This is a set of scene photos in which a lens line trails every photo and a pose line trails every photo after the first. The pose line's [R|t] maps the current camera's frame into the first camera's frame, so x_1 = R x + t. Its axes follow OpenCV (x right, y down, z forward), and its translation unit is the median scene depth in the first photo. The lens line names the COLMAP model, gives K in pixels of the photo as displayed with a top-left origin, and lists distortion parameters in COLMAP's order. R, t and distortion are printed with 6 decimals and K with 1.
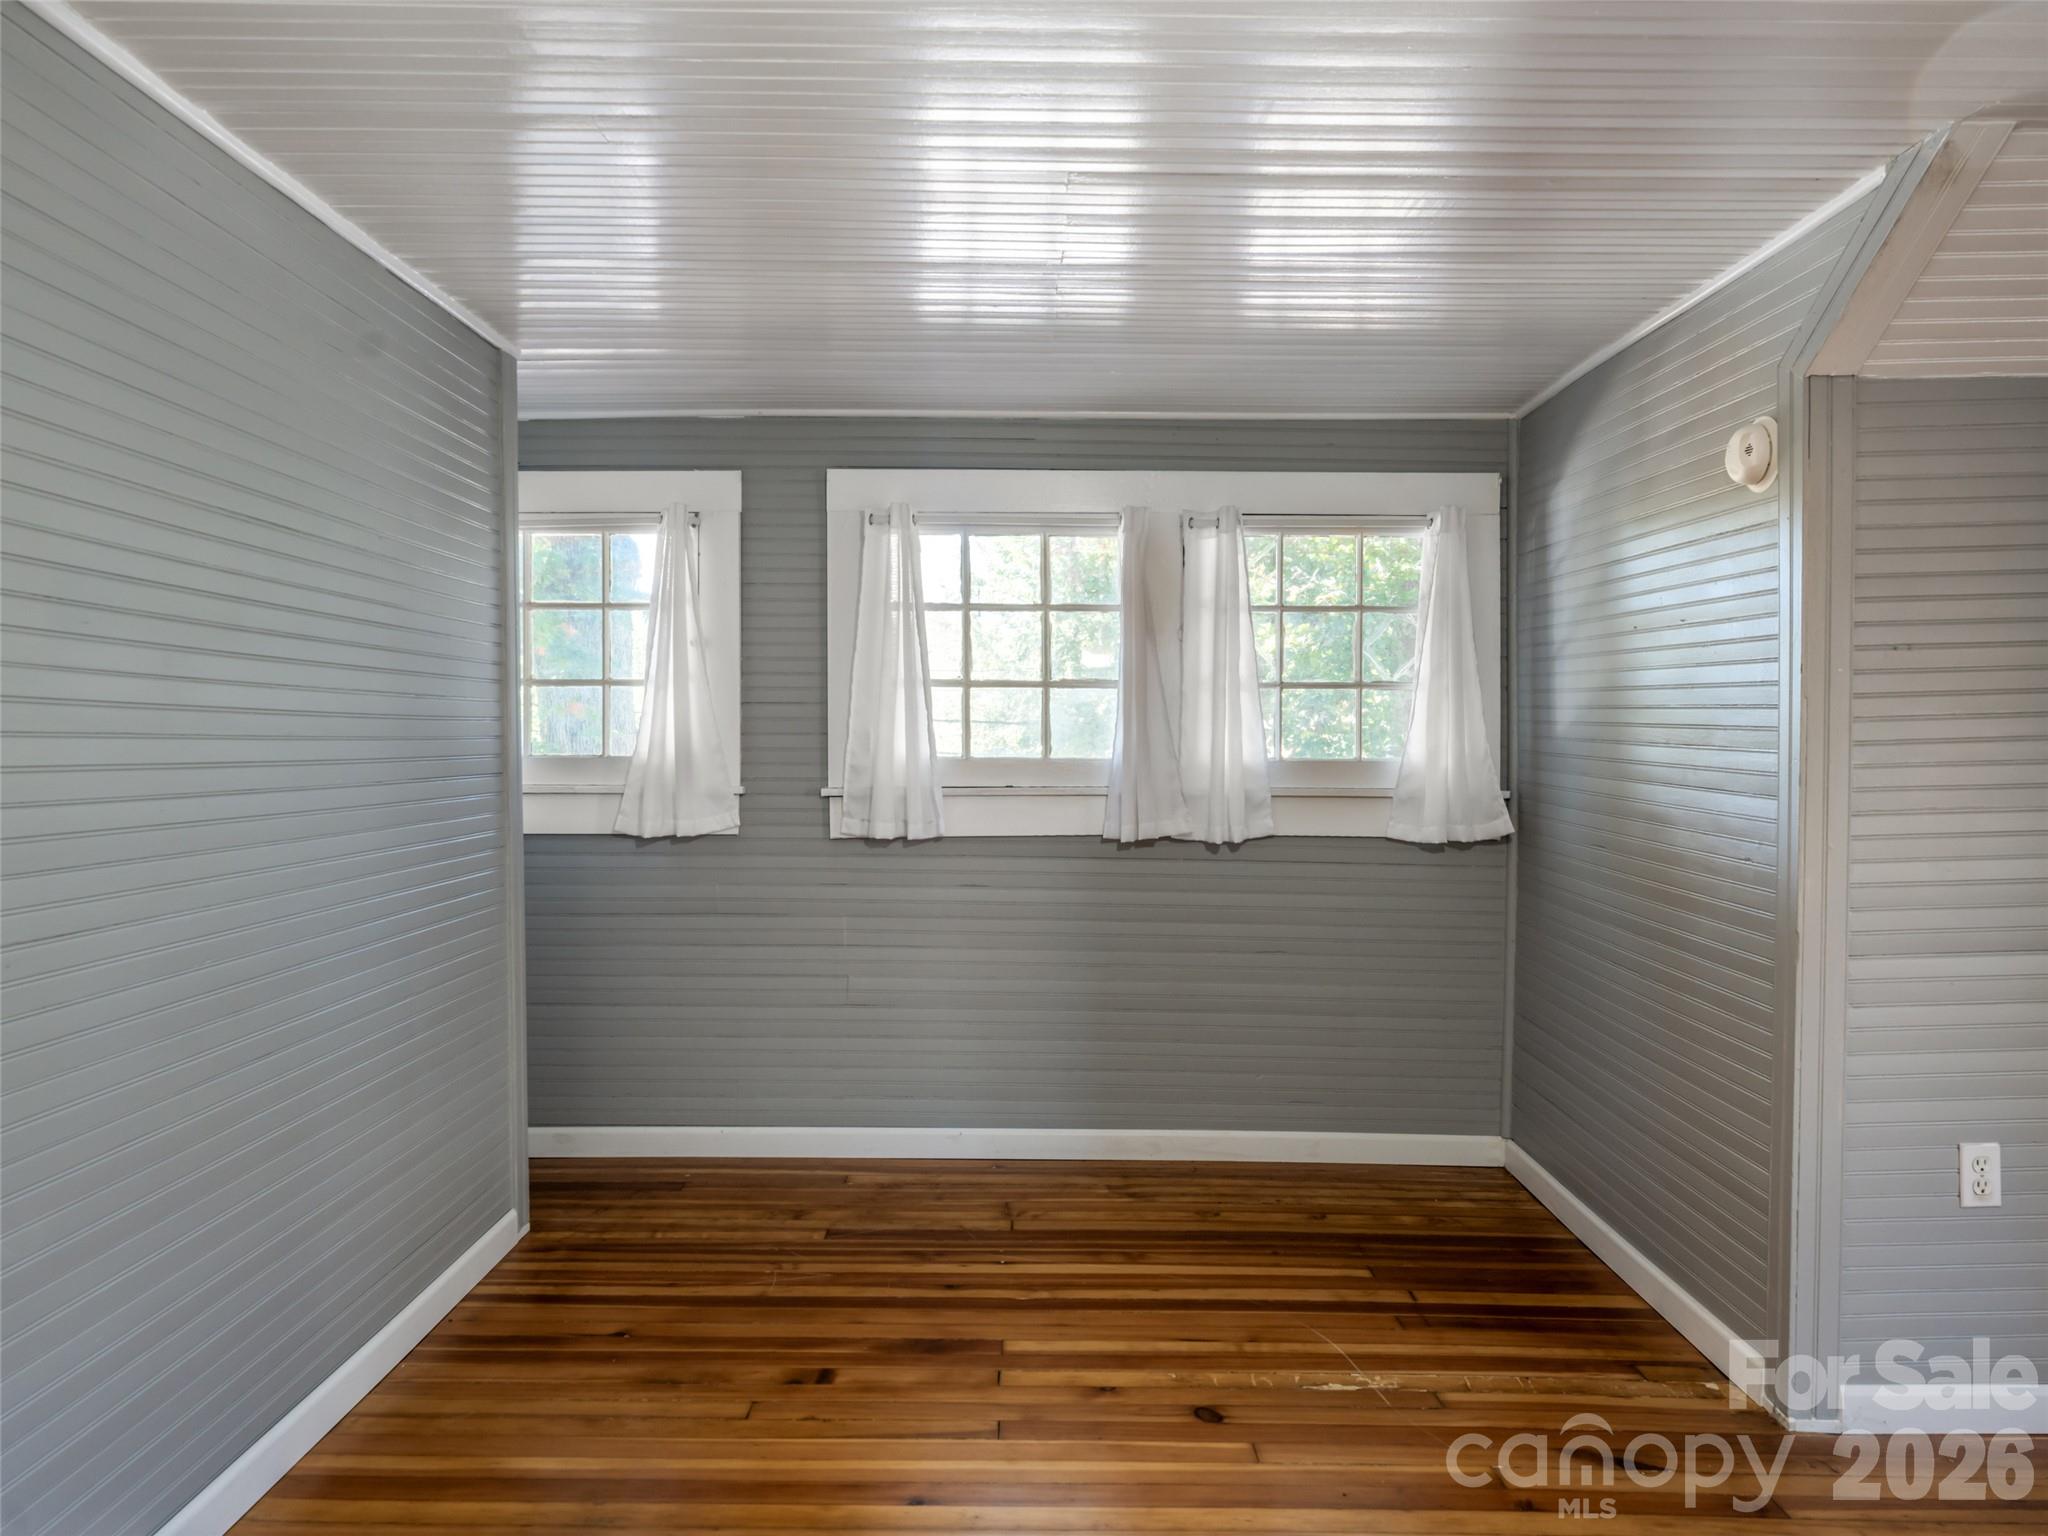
lens RADIAL K [[1344.4, 0, 1024.0], [0, 1344.4, 768.0], [0, 0, 1]] dist [-0.000726, 0.000309]
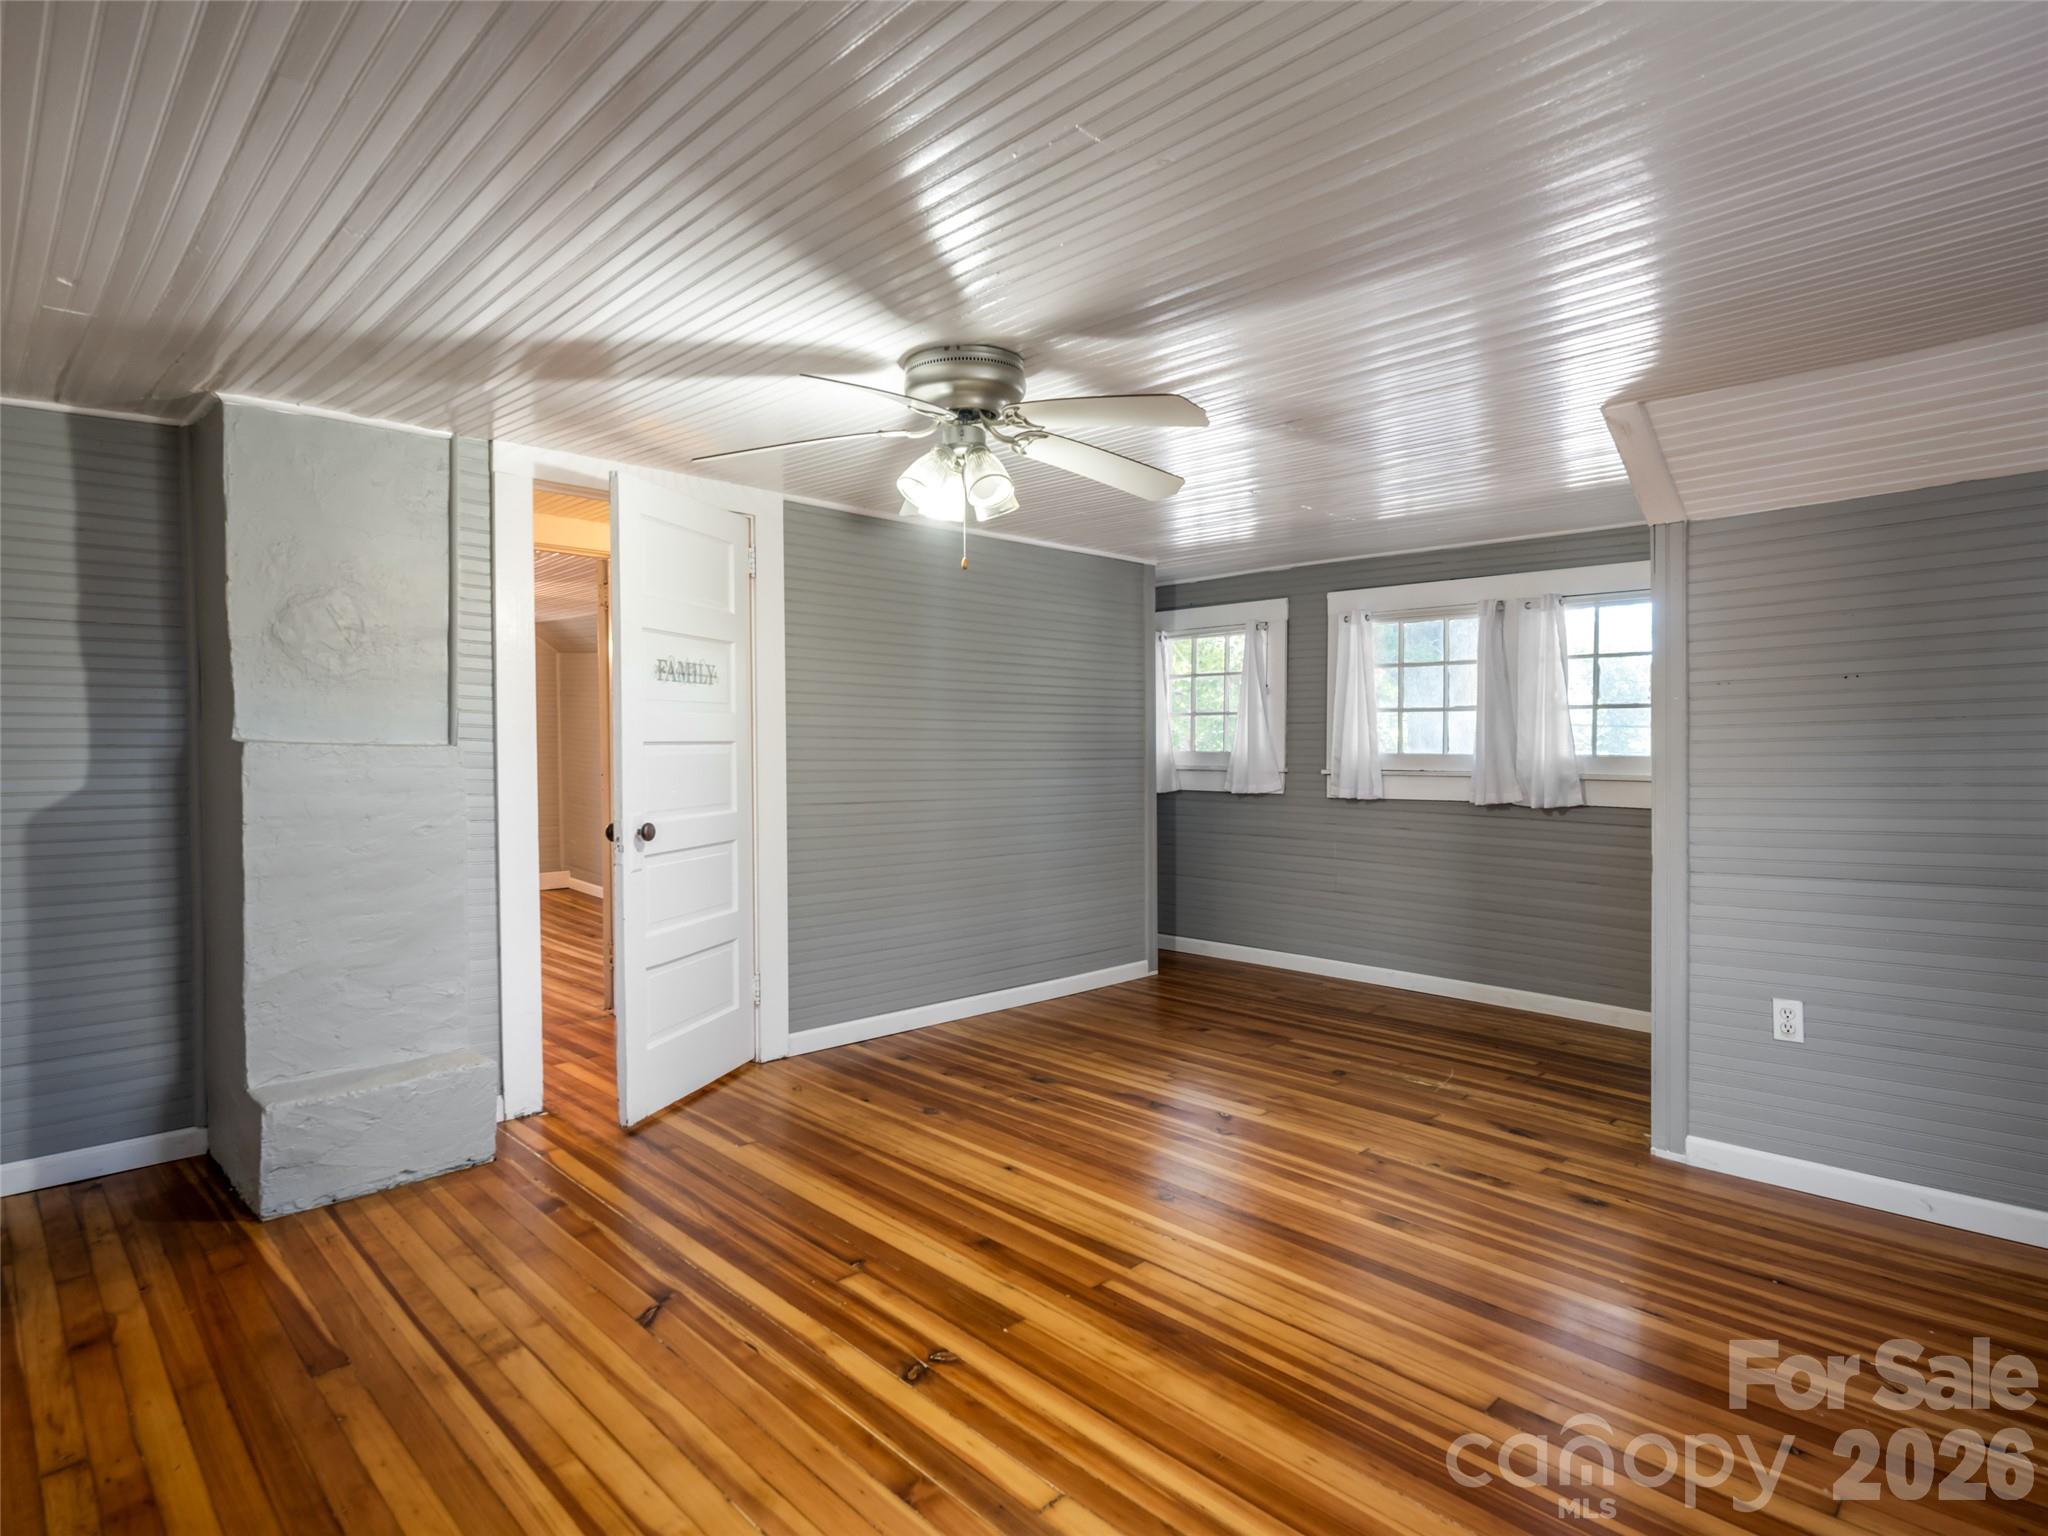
lens RADIAL K [[1137.2, 0, 1024.0], [0, 1137.2, 768.0], [0, 0, 1]] dist [-0.000167, 0.000237]
pose [[0.698801, 0.014657, -0.715166, 0.825567], [-0.017397, 0.999843, 0.003493, 0.017877], [0.715104, 0.010001, 0.698946, -0.440930]]
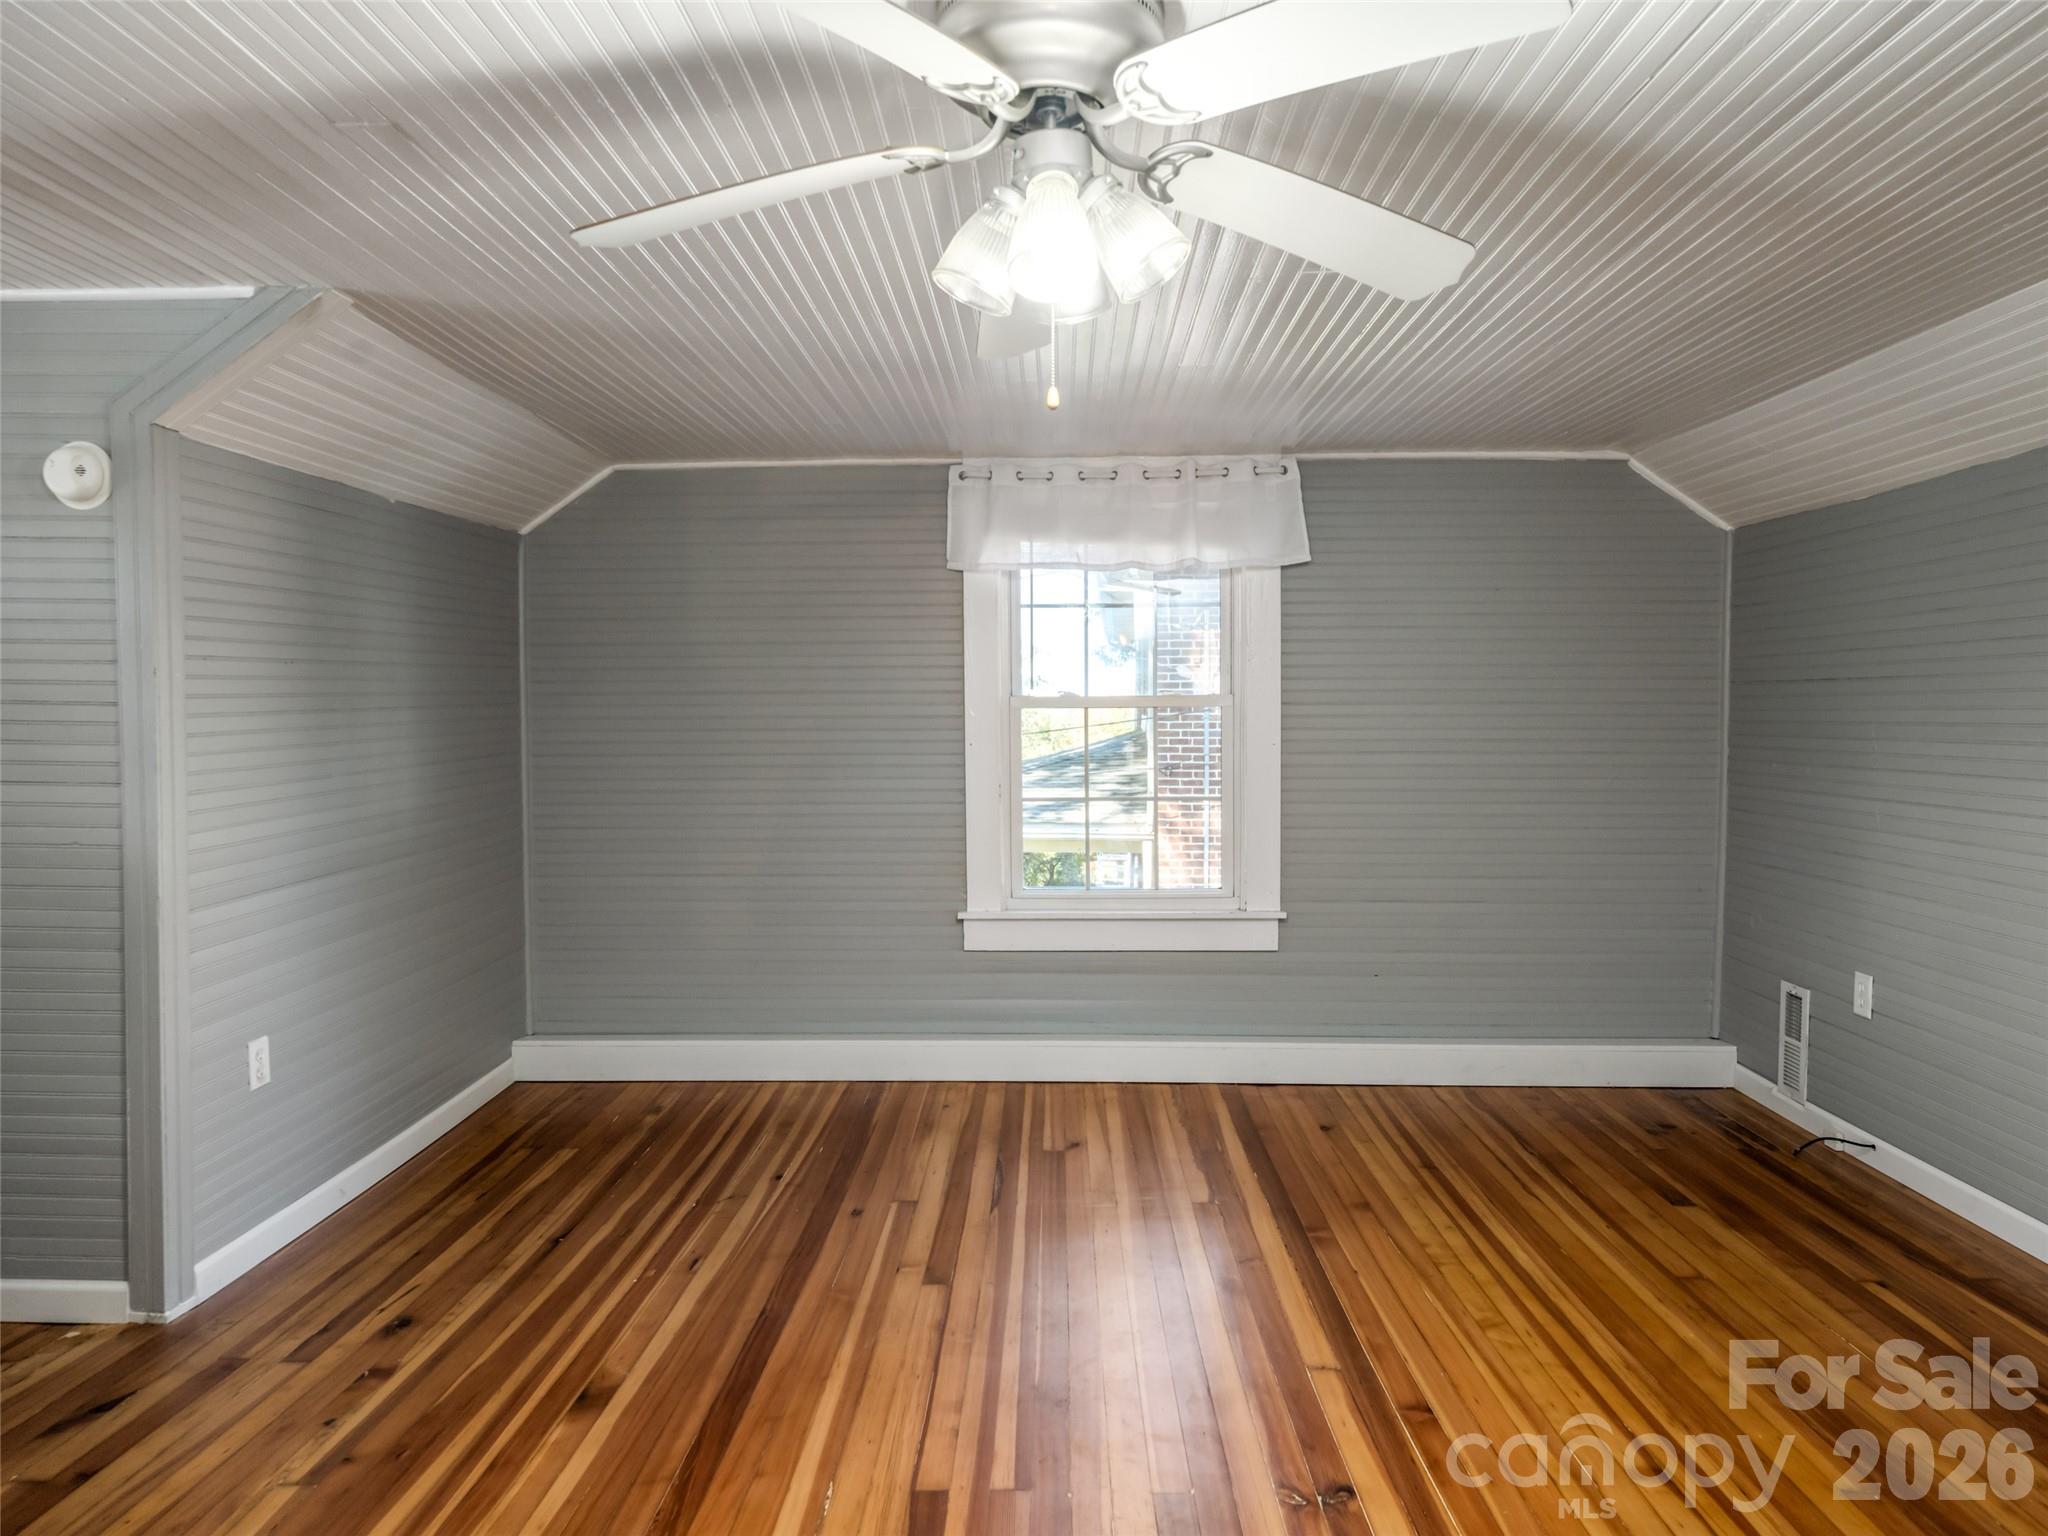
lens RADIAL K [[1244.4, 0, 1066.1], [0, 1244.4, 775.3], [0, 0, 1]] dist [-0.004642, -0.001828]
pose [[-0.004654, -0.041086, 0.999145, -0.395419], [0.029559, 0.998713, 0.041206, -0.004109], [-0.999552, 0.029726, -0.003433, 0.165797]]
